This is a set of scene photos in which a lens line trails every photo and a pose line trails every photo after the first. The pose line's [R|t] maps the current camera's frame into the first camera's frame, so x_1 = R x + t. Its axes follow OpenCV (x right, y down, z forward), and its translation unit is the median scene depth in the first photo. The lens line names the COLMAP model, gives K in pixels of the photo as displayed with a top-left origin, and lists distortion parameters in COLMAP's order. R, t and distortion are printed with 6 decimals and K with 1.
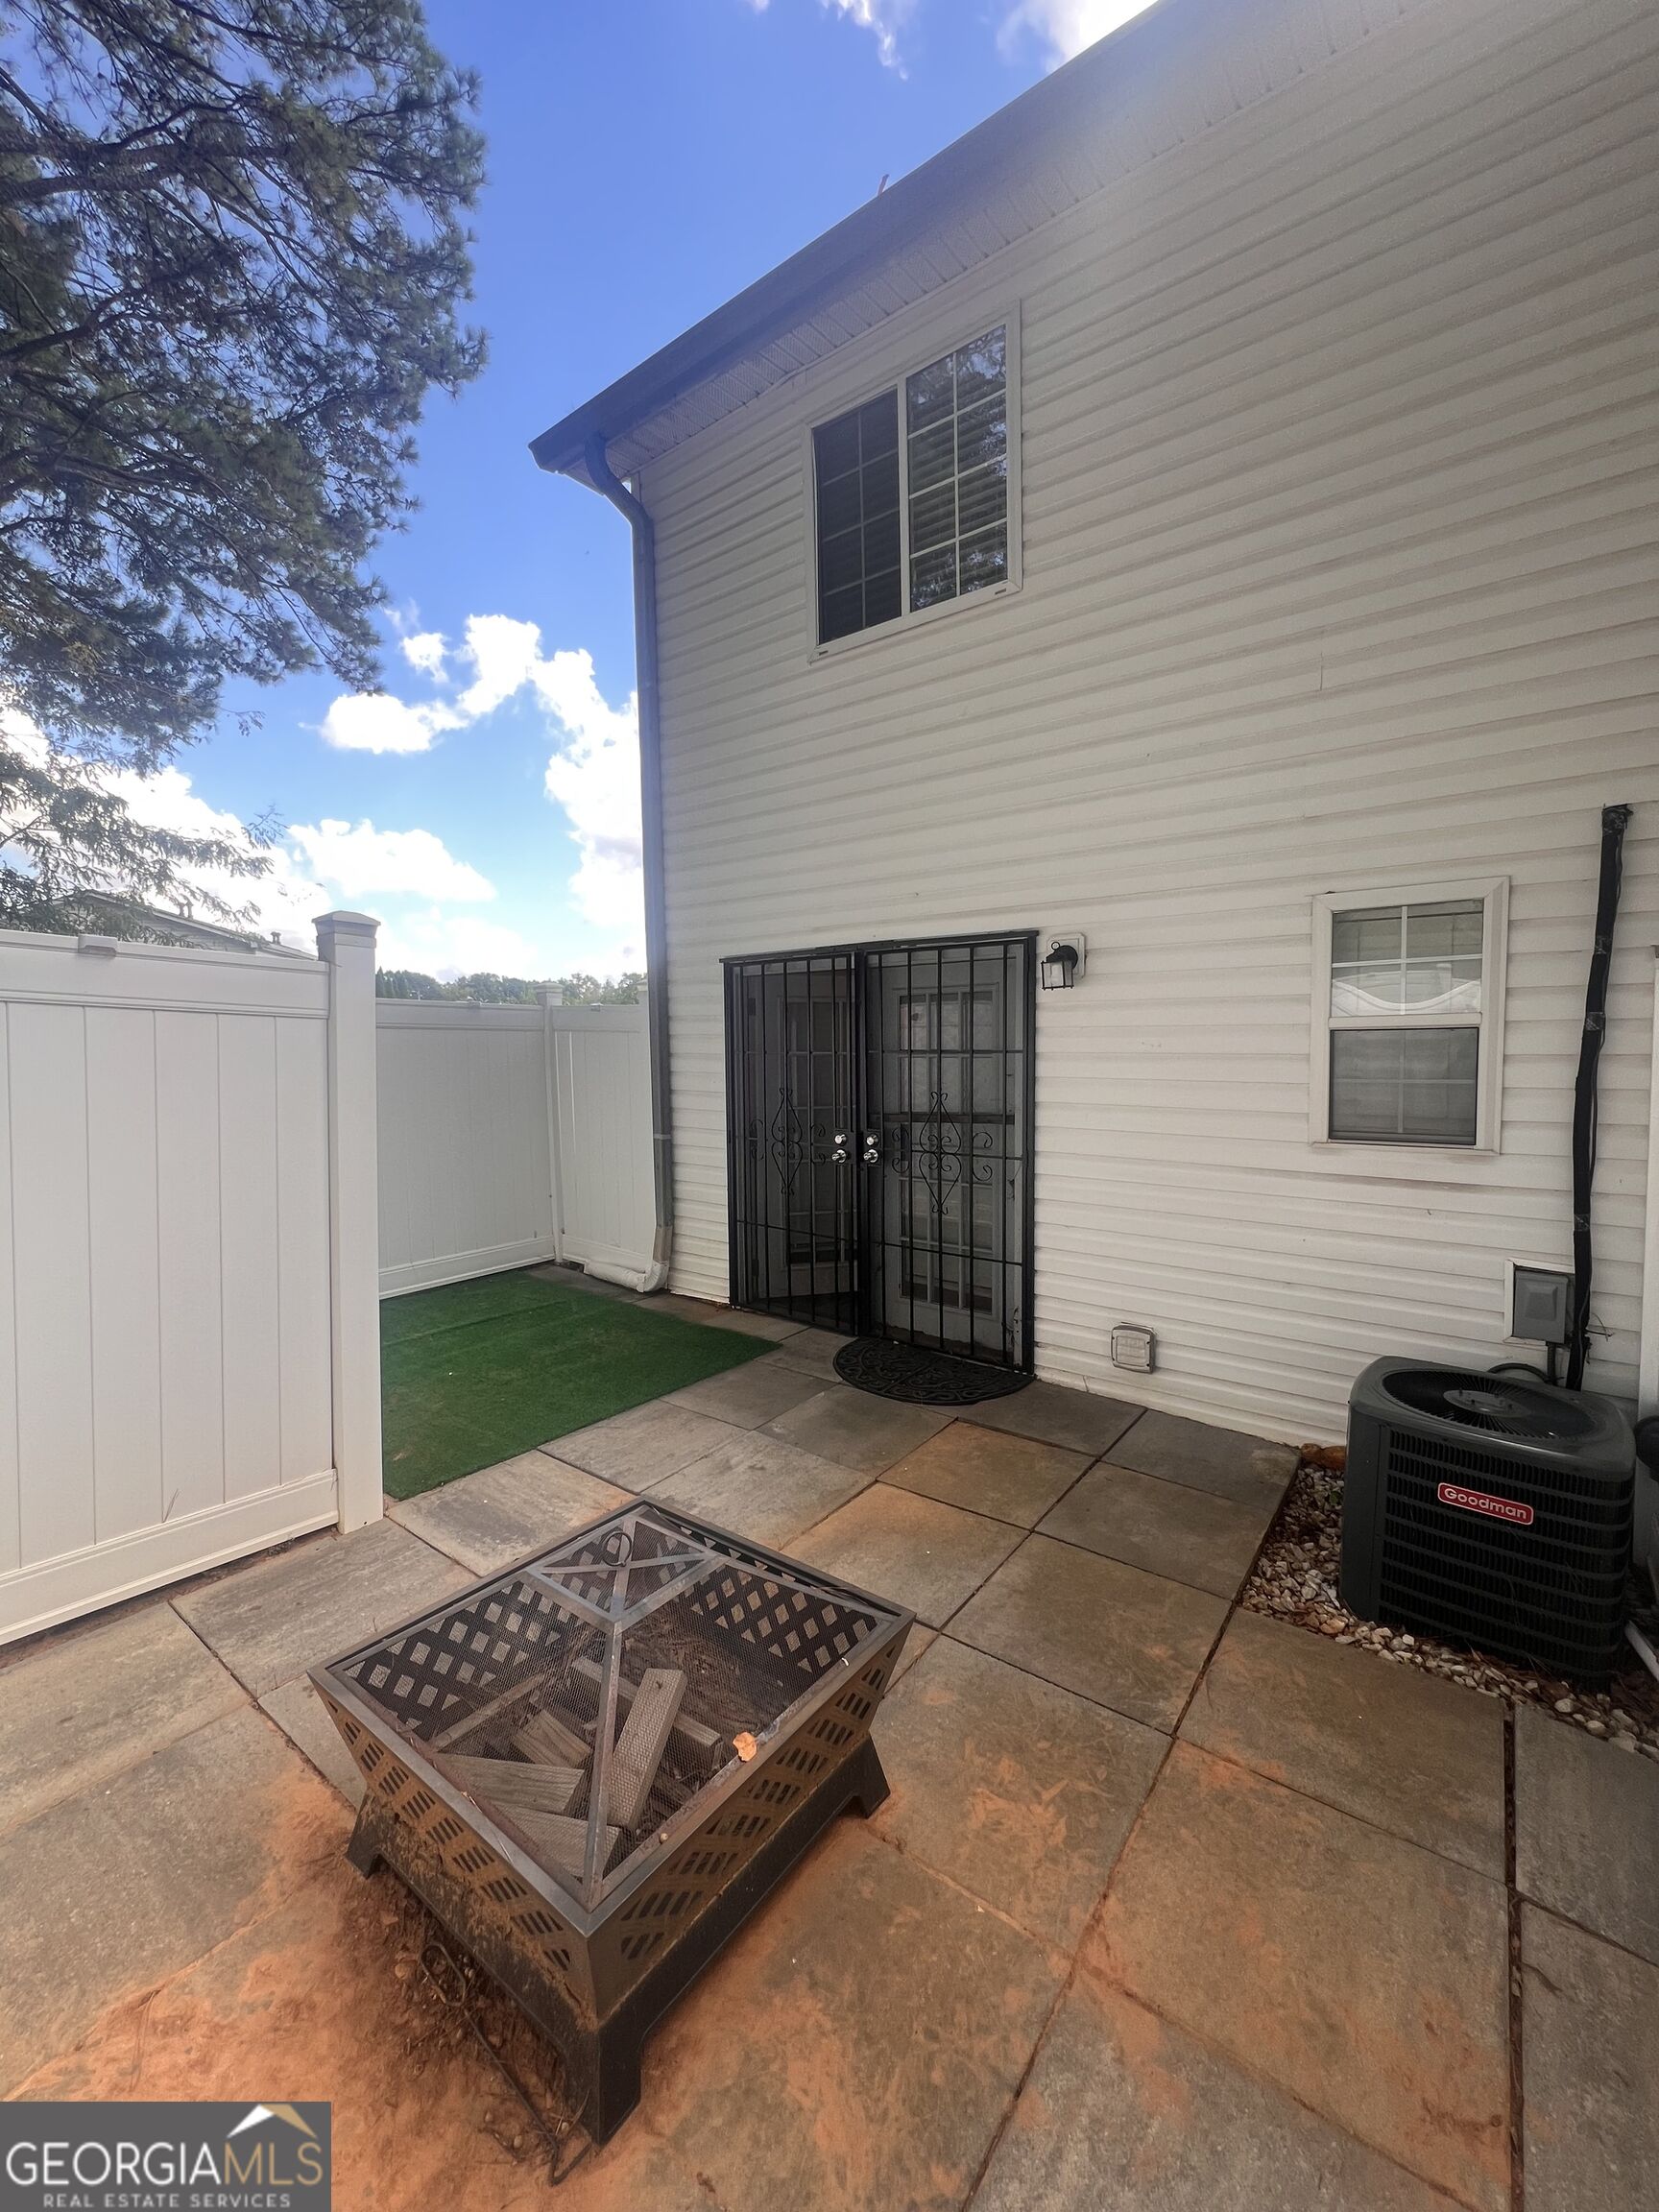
lens RADIAL K [[889.1, 0, 835.1], [0, 889.1, 1100.8], [0, 0, 1]] dist [-0.000432, -0.000128]
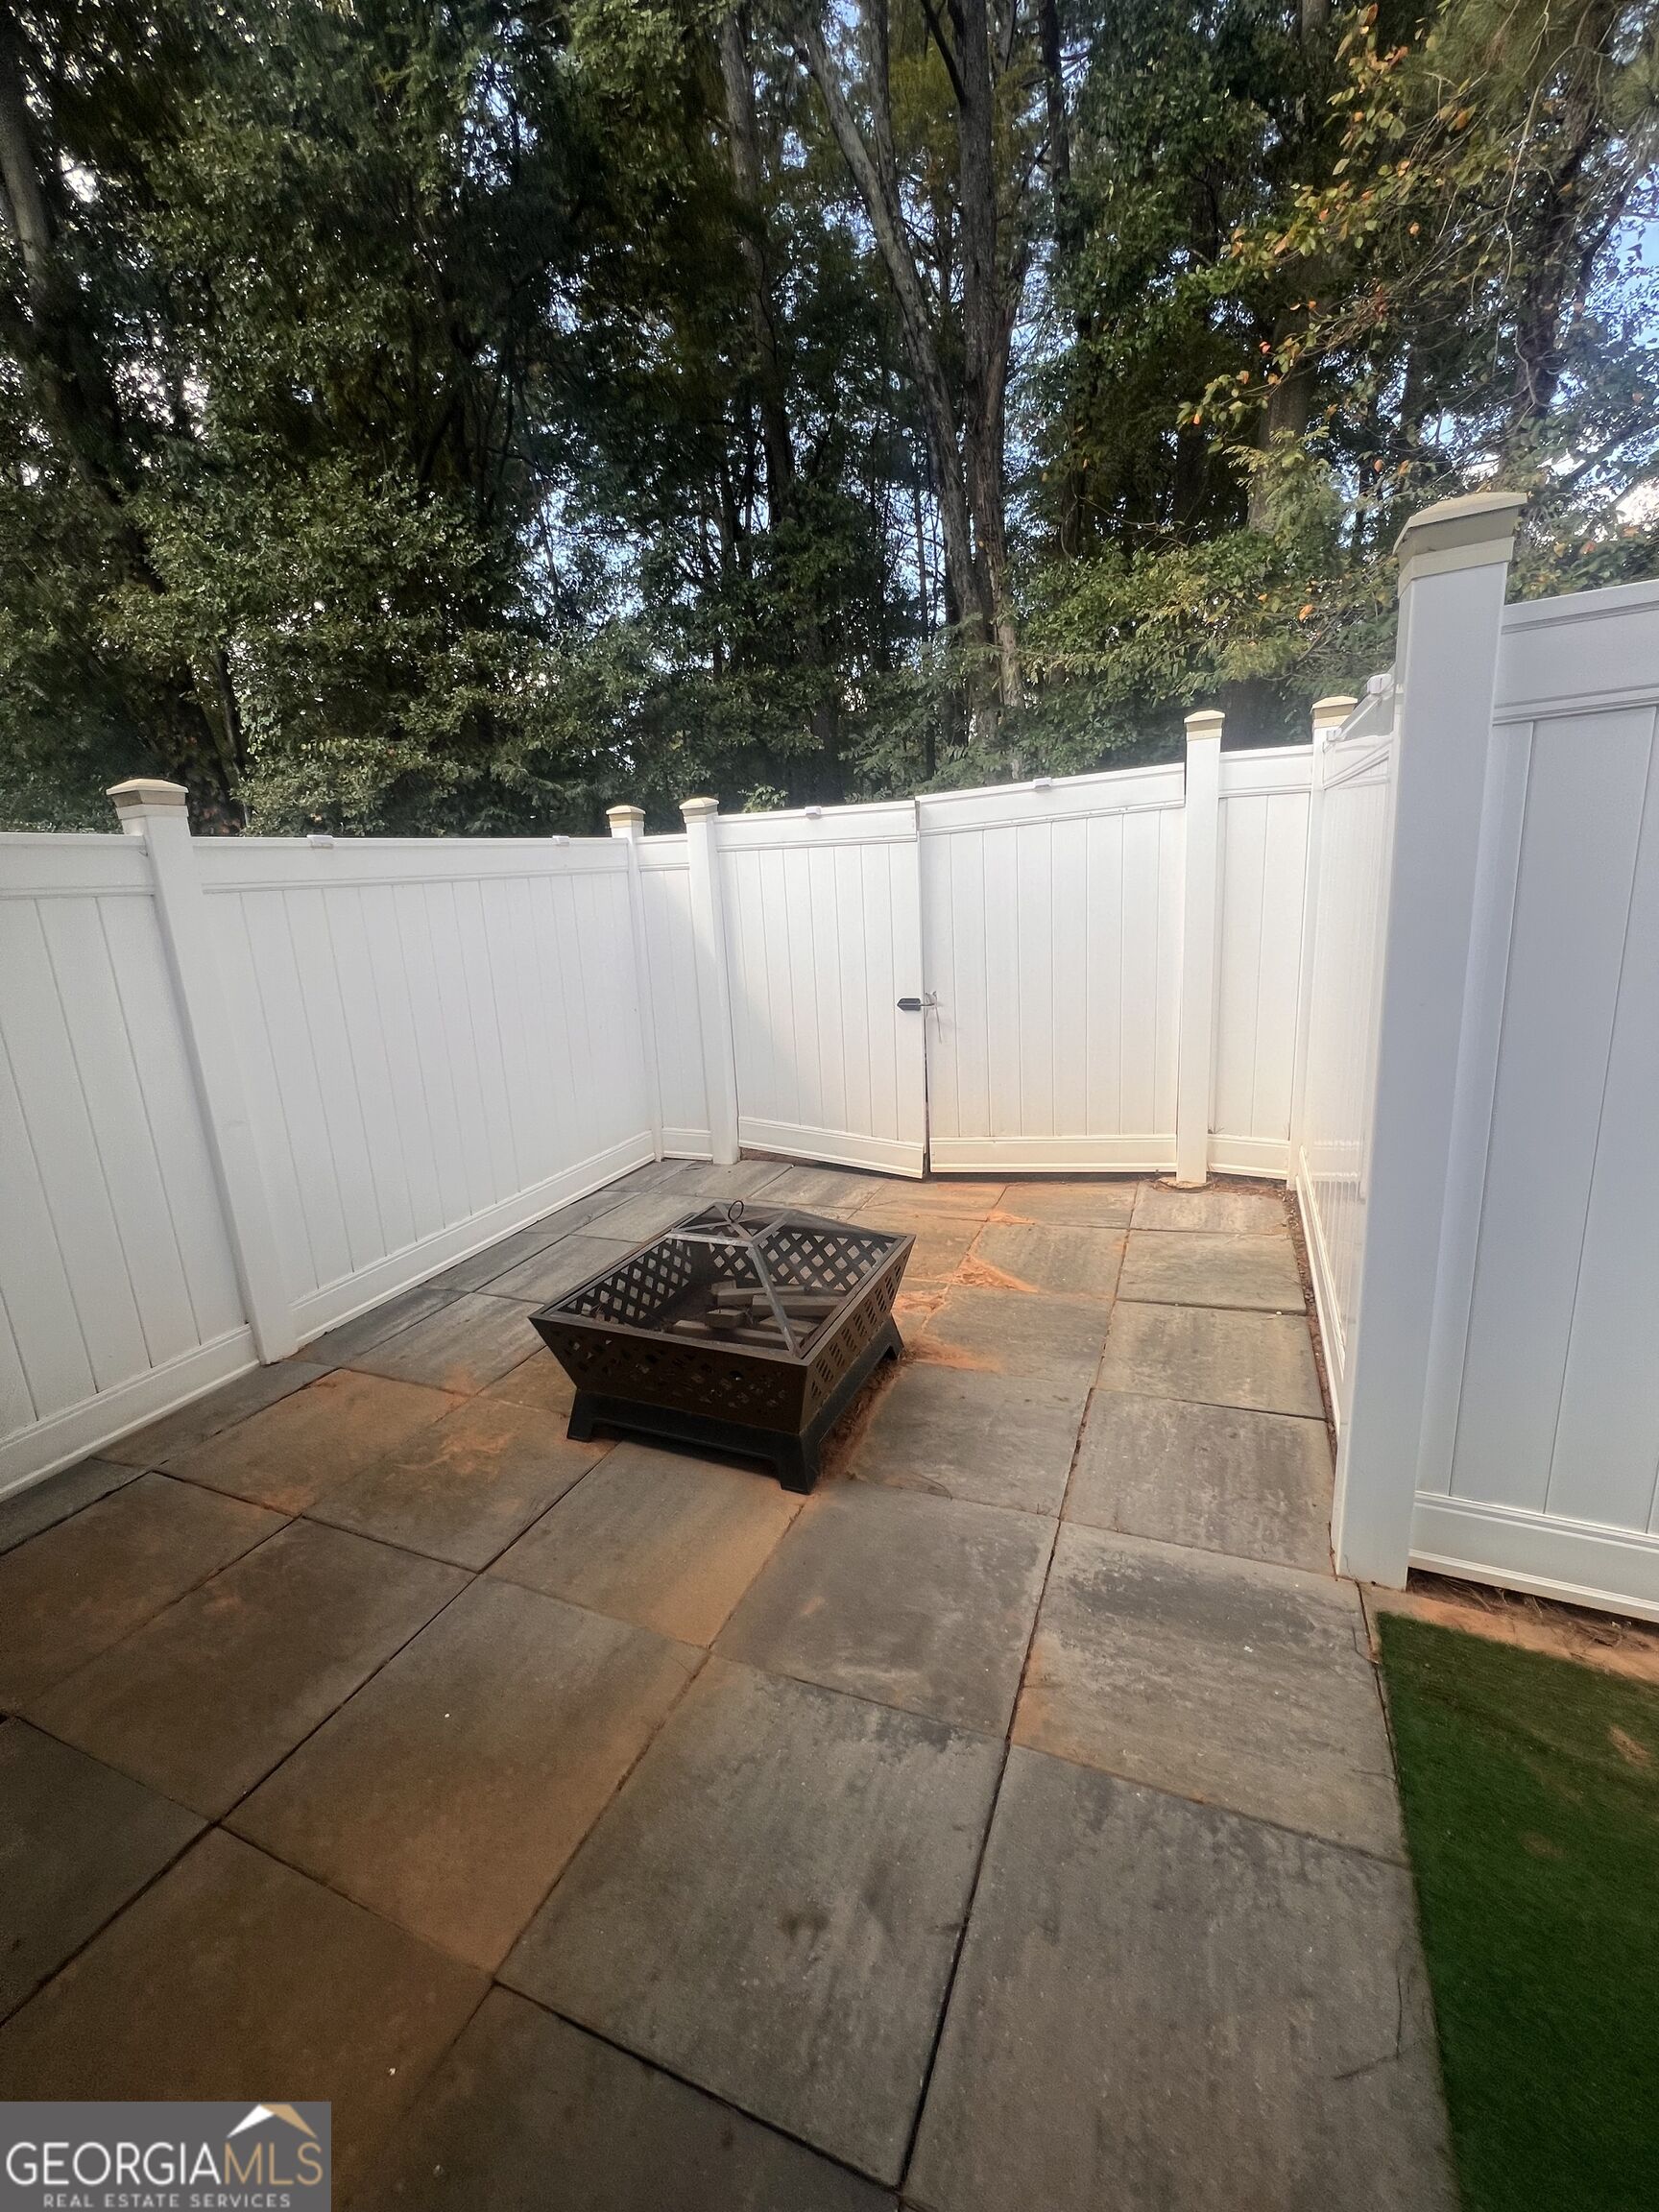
lens RADIAL K [[889.1, 0, 835.1], [0, 889.1, 1100.8], [0, 0, 1]] dist [-0.000432, -0.000128]
pose [[-0.969251, 0.114684, -0.217718, -0.071313], [0.049214, 0.957225, 0.285127, -0.057623], [0.241105, 0.265645, -0.933435, 1.587938]]
